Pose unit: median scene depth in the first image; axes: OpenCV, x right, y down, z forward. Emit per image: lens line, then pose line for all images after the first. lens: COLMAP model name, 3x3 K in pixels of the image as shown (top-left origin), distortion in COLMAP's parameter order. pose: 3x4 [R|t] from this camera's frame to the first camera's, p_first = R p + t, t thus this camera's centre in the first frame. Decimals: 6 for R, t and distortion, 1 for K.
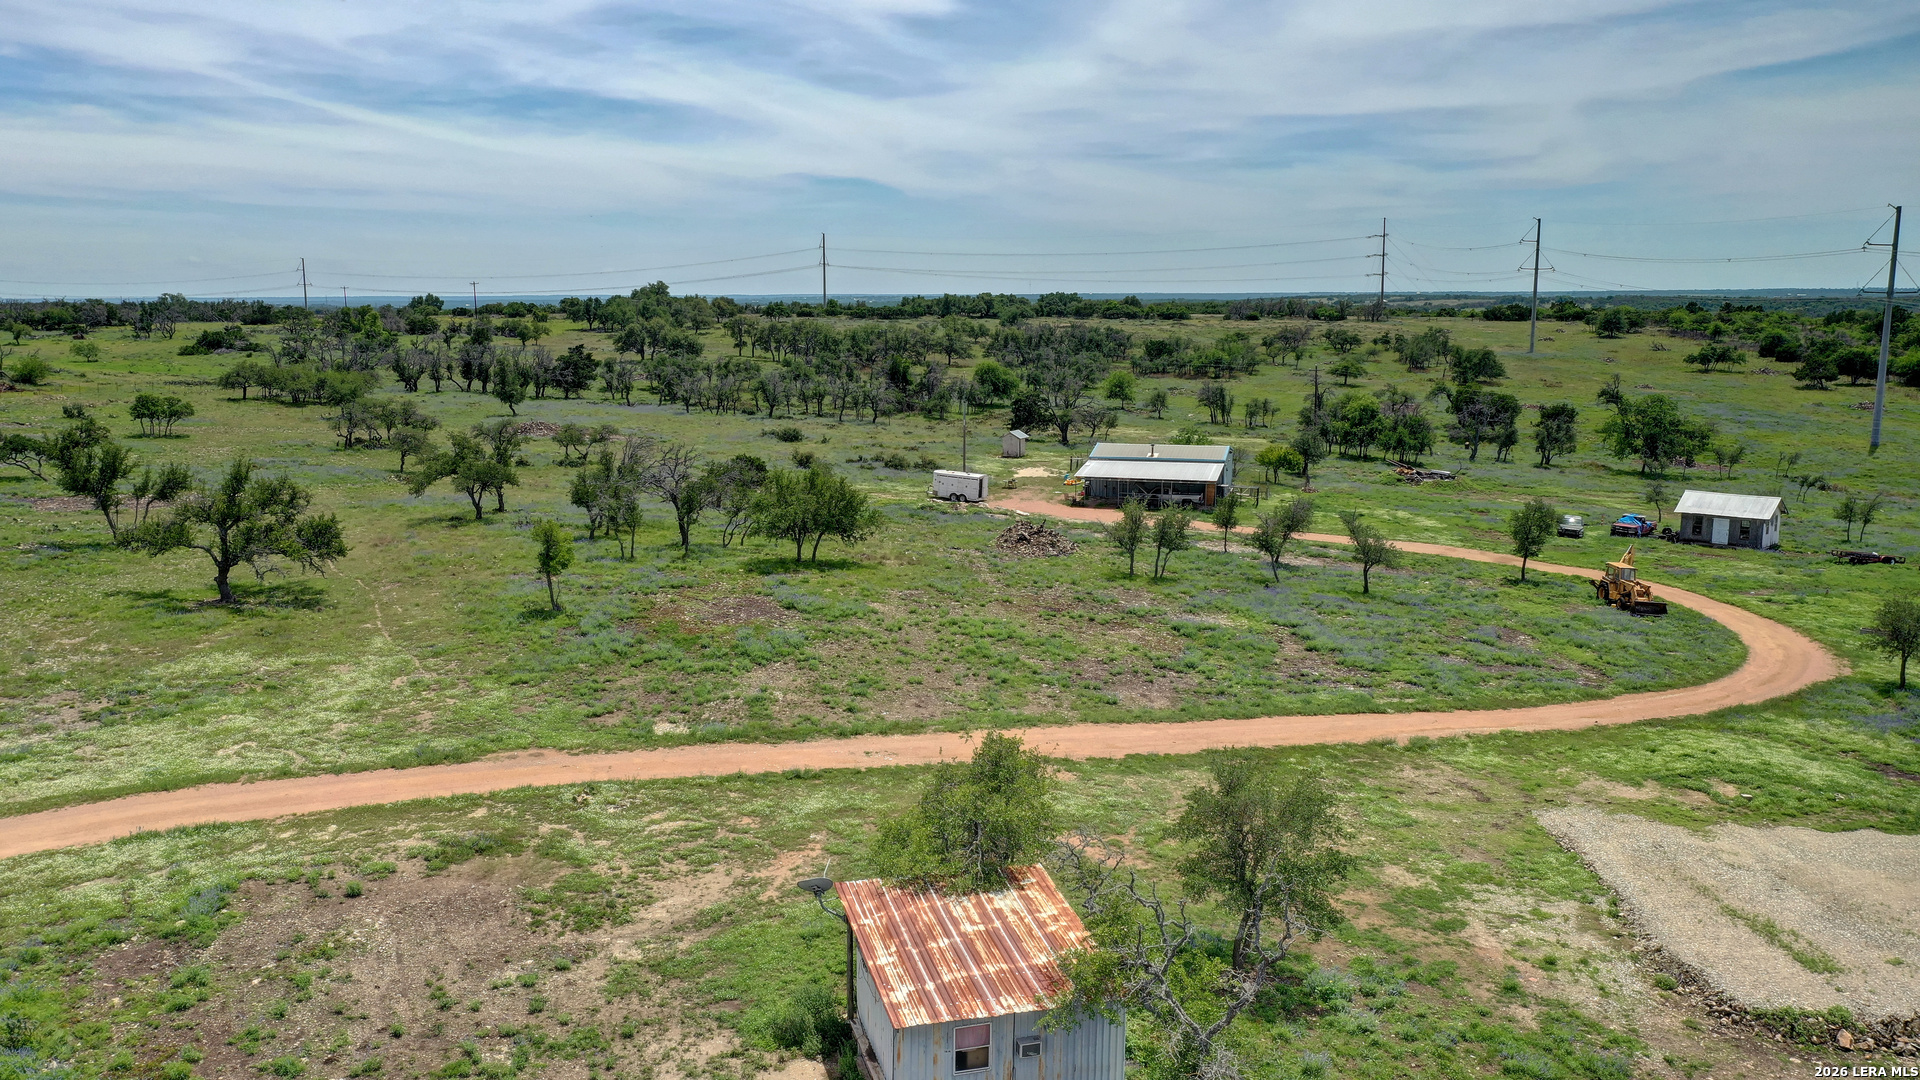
lens RADIAL K [[1460.2, 0, 960.0], [0, 1460.2, 540.0], [0, 0, 1]] dist [-0.000238, 0.000819]
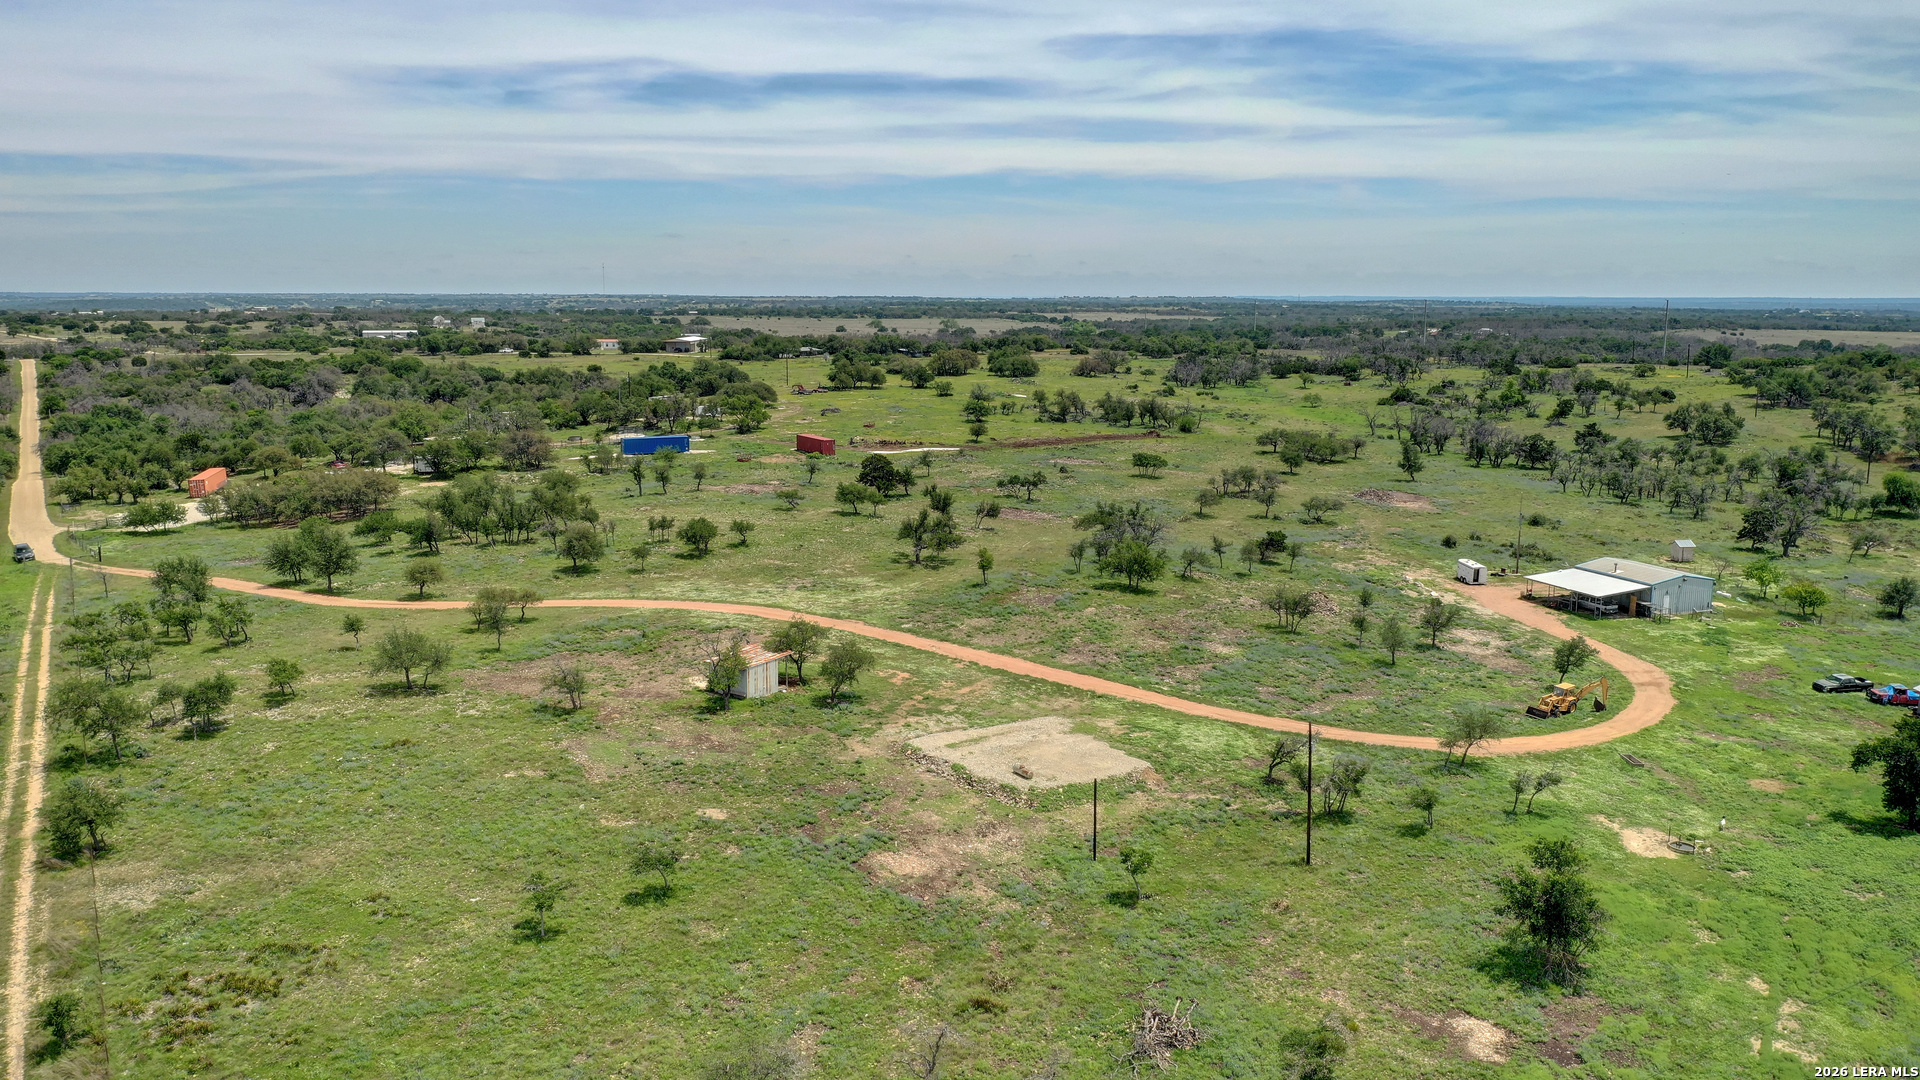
lens RADIAL K [[1527.5, 0, 965.4], [0, 1527.5, 536.4], [0, 0, 1]] dist [0.004504, 0.004971]
pose [[0.561126, 0.128601, -0.817680, 1.989151], [-0.133657, 0.988971, 0.063820, -0.213164], [0.816868, 0.073477, 0.572125, -0.505025]]
